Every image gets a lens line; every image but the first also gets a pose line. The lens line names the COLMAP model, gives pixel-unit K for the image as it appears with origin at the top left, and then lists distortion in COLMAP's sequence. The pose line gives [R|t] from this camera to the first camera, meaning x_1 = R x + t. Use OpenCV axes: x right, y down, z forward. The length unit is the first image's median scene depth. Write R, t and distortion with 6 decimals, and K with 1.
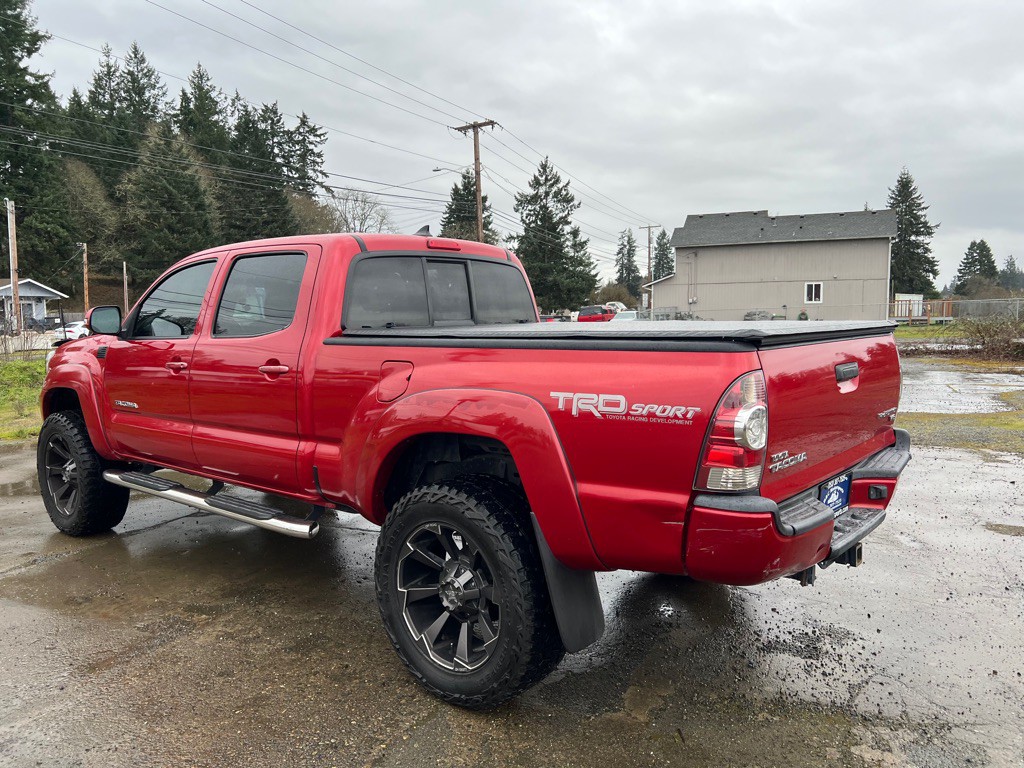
lens RADIAL K [[772.9, 0, 516.5], [0, 772.9, 386.0], [0, 0, 1]] dist [0.054082, -0.062573]
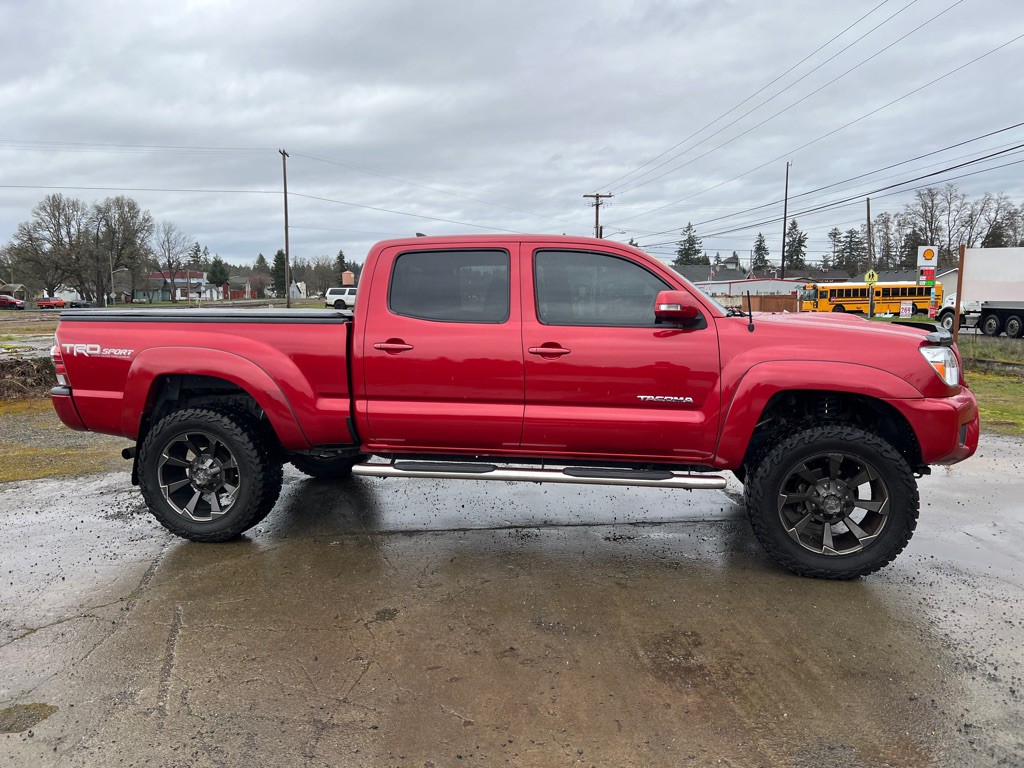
lens RADIAL K [[767.1, 0, 517.9], [0, 767.1, 388.5], [0, 0, 1]] dist [0.064474, -0.078372]
pose [[-0.875343, 0.071020, -0.478257, 0.016465], [-0.033456, 0.977886, 0.206447, -0.010269], [0.482343, 0.196713, -0.853610, 0.100771]]
